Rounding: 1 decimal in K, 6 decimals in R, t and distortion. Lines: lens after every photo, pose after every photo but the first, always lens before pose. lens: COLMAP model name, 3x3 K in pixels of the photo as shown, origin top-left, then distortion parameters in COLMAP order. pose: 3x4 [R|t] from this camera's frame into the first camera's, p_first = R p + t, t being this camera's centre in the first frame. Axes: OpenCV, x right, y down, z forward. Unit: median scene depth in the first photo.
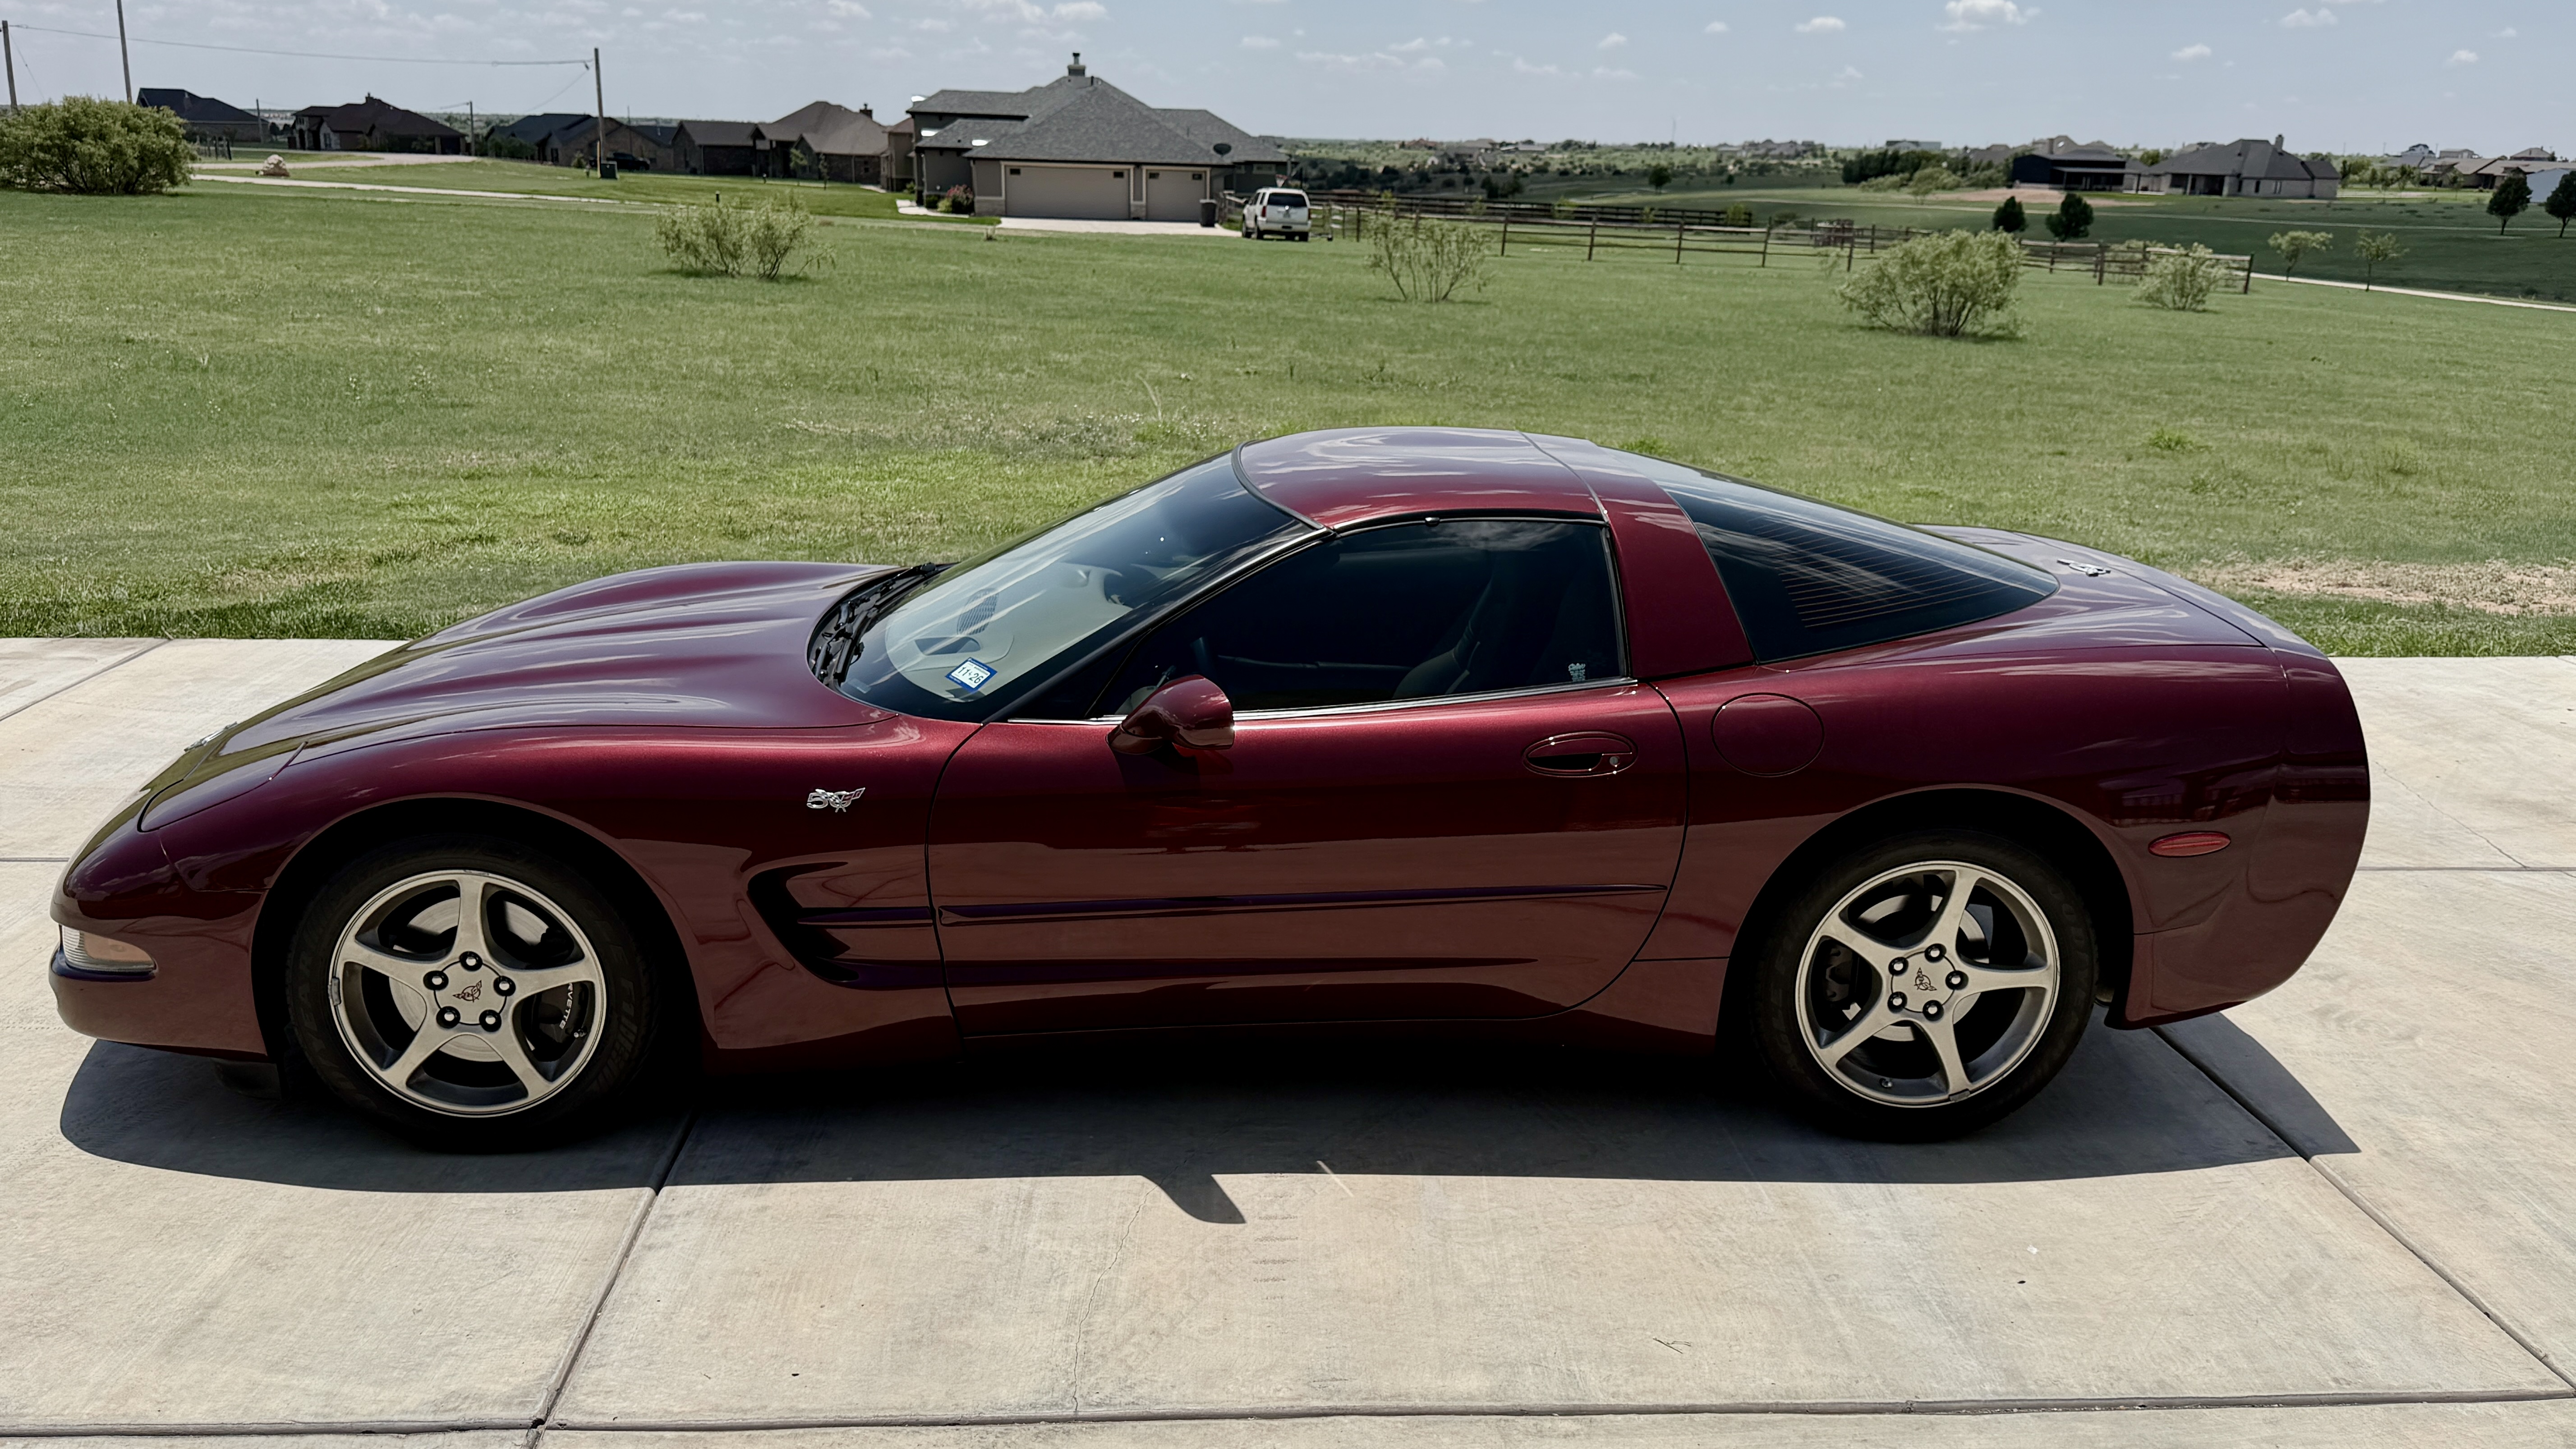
lens RADIAL K [[2049.4, 0, 1390.0], [0, 2049.4, 734.7], [0, 0, 1]] dist [0.042980, -0.066821]
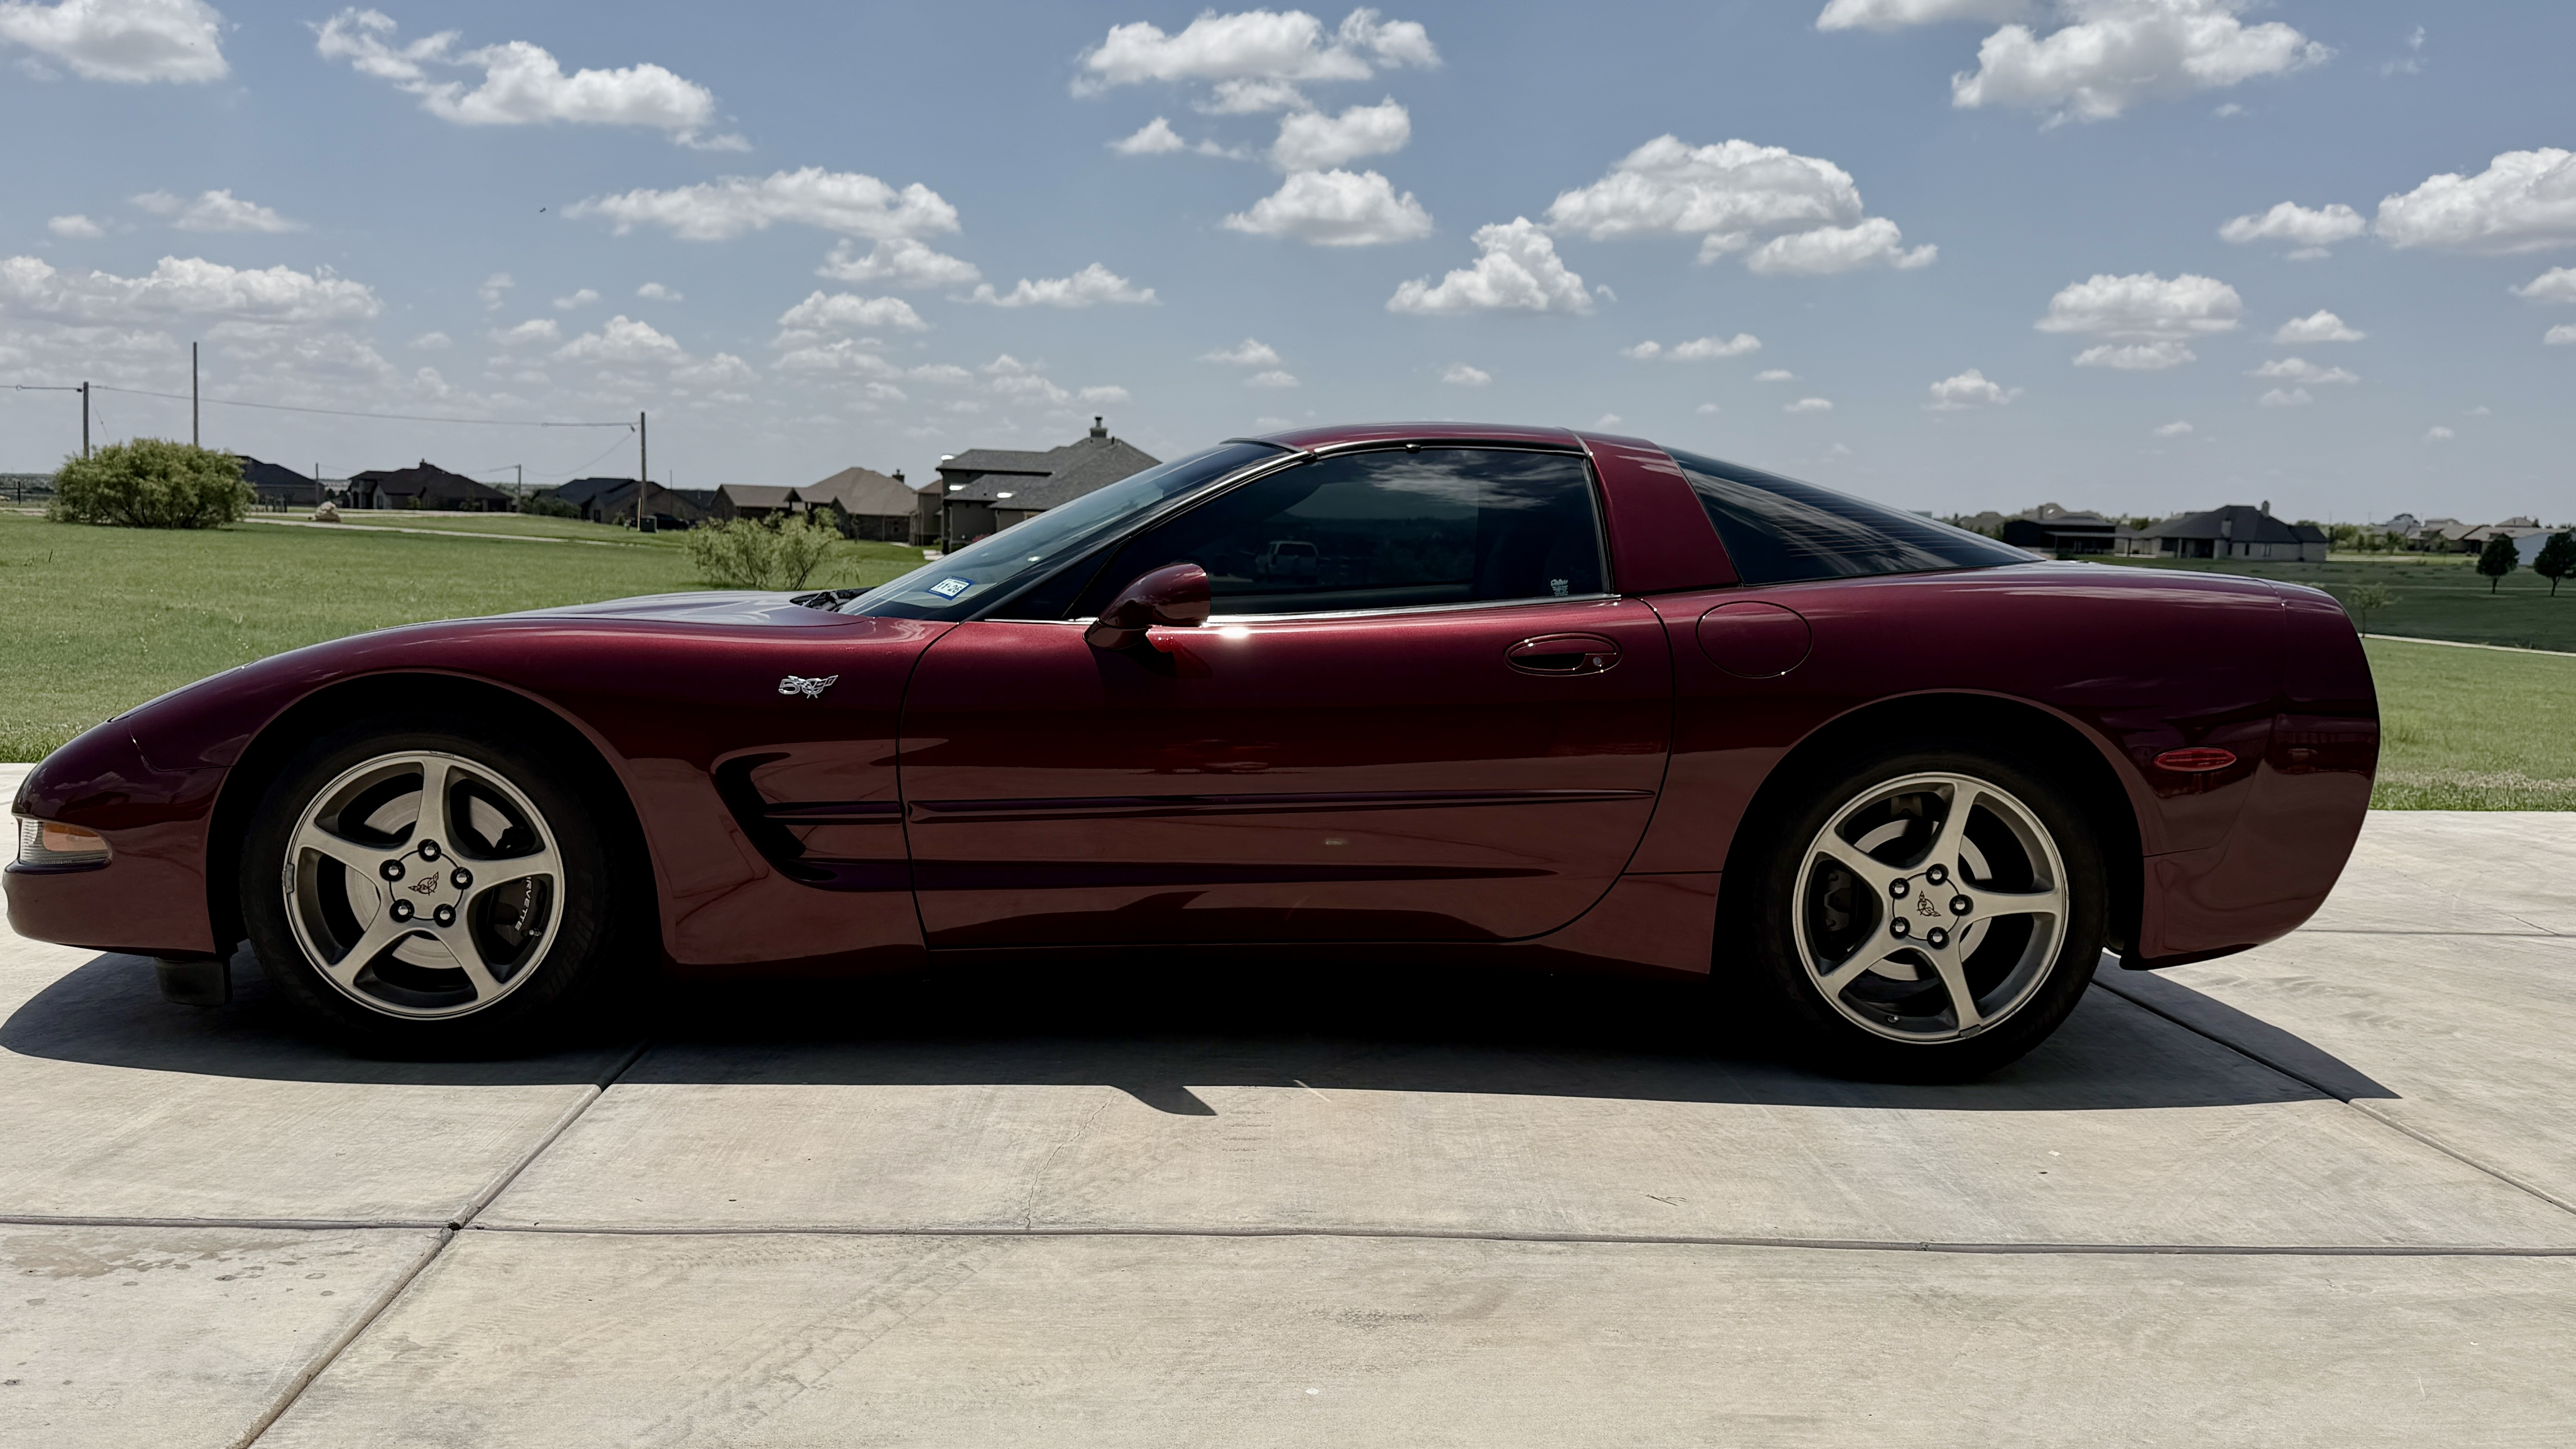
lens RADIAL K [[2049.4, 0, 1361.3], [0, 2049.4, 737.5], [0, 0, 1]] dist [0.042980, -0.066821]
pose [[0.999809, -0.003520, -0.019209, 0.013995], [0.000078, 0.984334, -0.176311, 0.213594], [0.019529, 0.176276, 0.984147, 0.034235]]
